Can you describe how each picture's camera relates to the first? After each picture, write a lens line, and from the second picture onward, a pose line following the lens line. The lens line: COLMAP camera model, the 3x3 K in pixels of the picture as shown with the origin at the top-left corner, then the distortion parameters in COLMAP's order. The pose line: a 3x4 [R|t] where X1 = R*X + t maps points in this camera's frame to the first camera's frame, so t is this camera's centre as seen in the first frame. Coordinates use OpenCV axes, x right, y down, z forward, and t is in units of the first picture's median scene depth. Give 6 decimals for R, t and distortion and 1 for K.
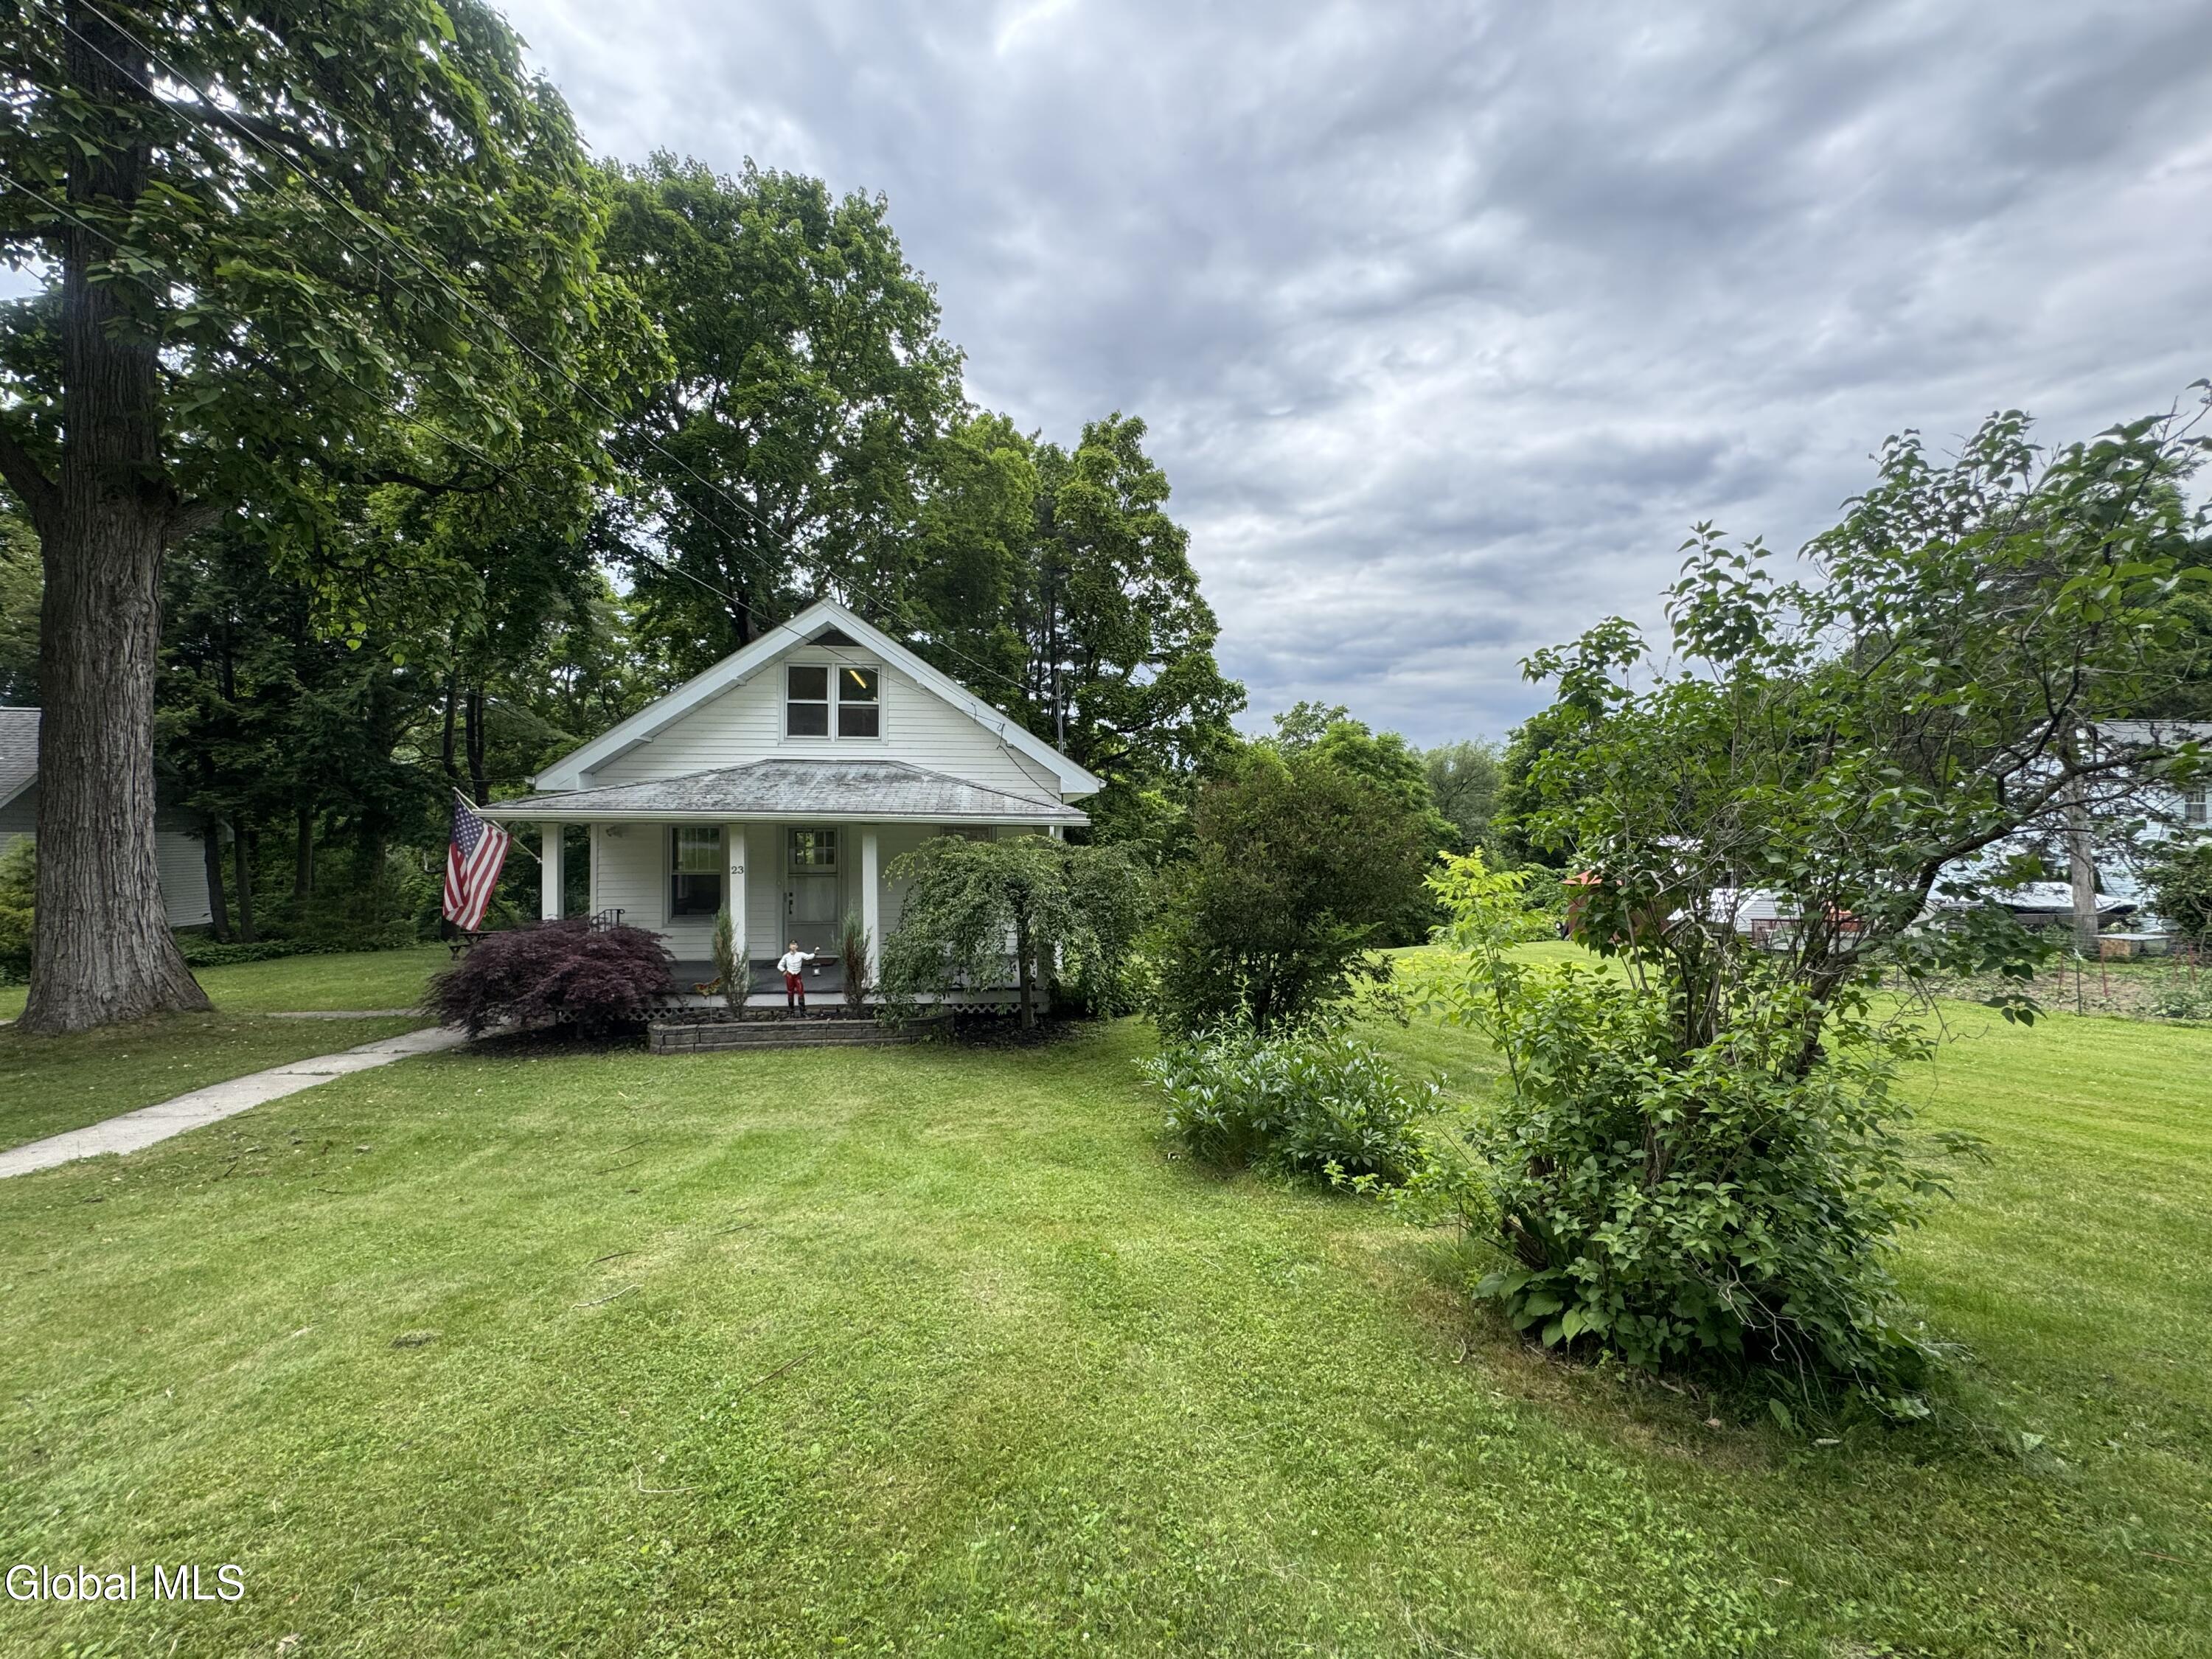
lens RADIAL K [[886.4, 0, 1106.0], [0, 886.4, 829.5], [0, 0, 1]] dist [-0.003121, 0.000772]
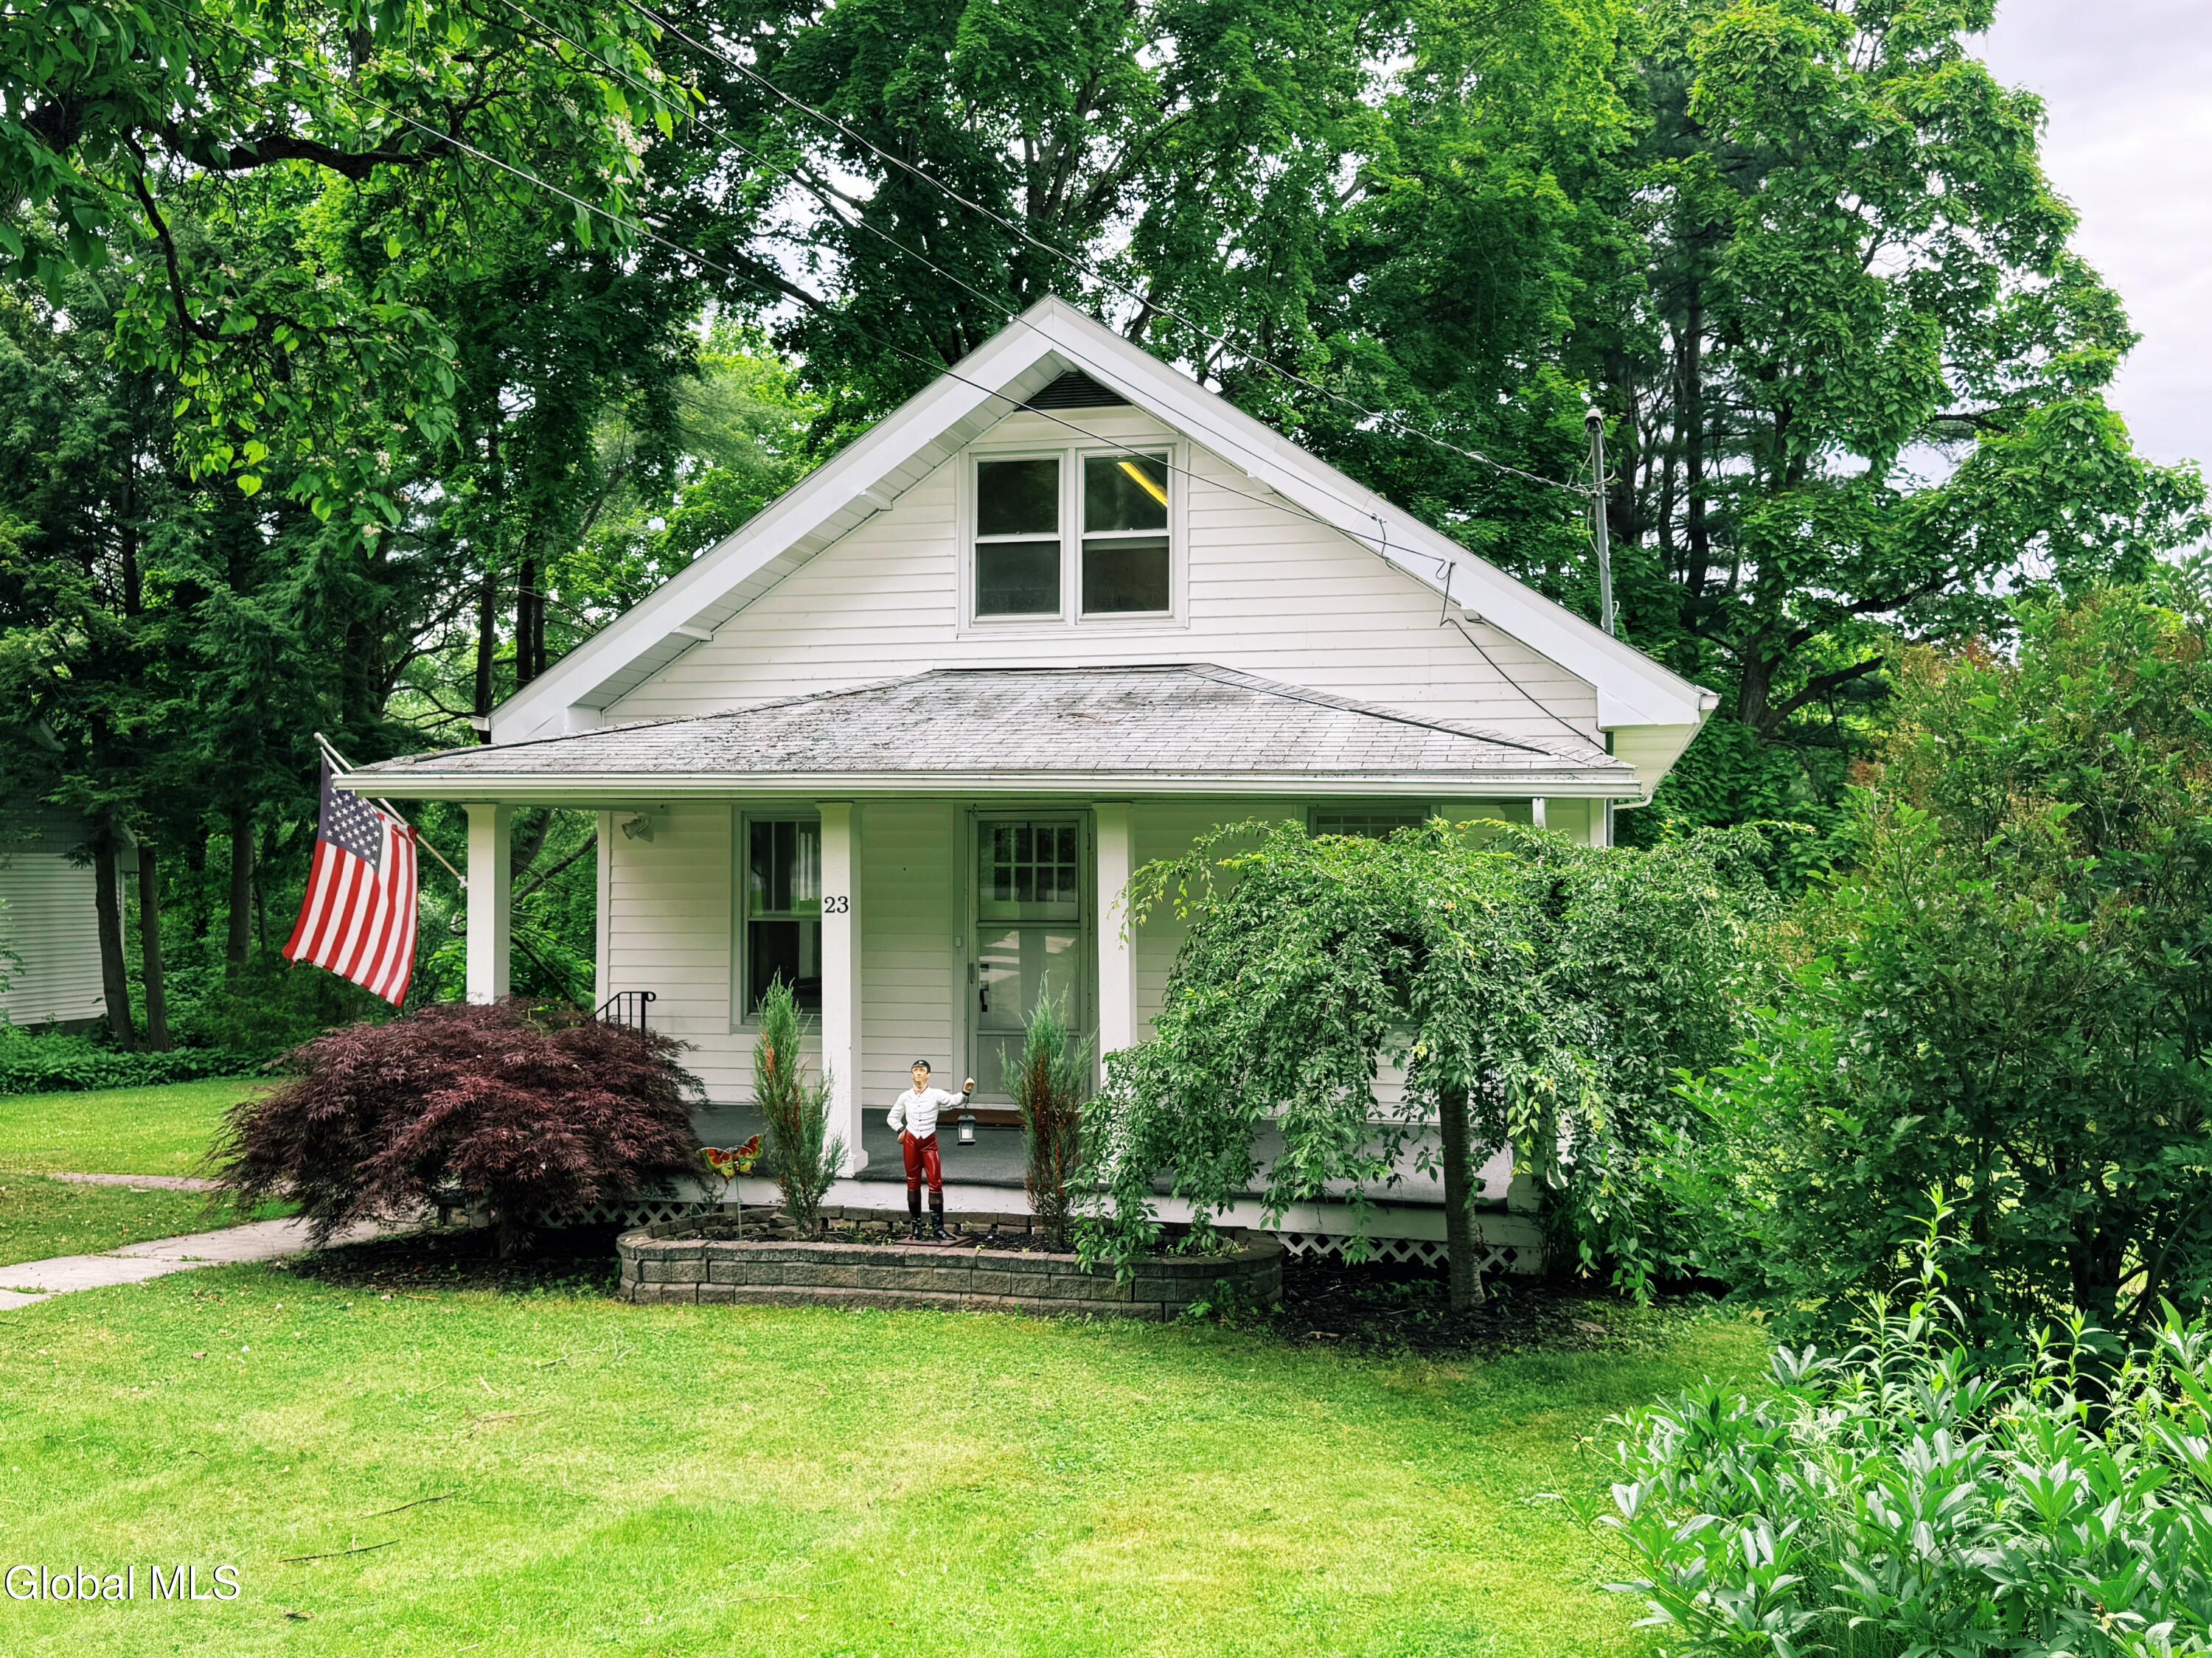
lens RADIAL K [[1960.0, 0, 1102.1], [0, 1960.0, 837.3], [0, 0, 1]] dist [0.133596, -0.231068]
pose [[0.935861, -0.004588, -0.352338, 0.051705], [0.000477, 0.999931, -0.011753, 0.018320], [0.352368, 0.010831, 0.935799, 0.085503]]
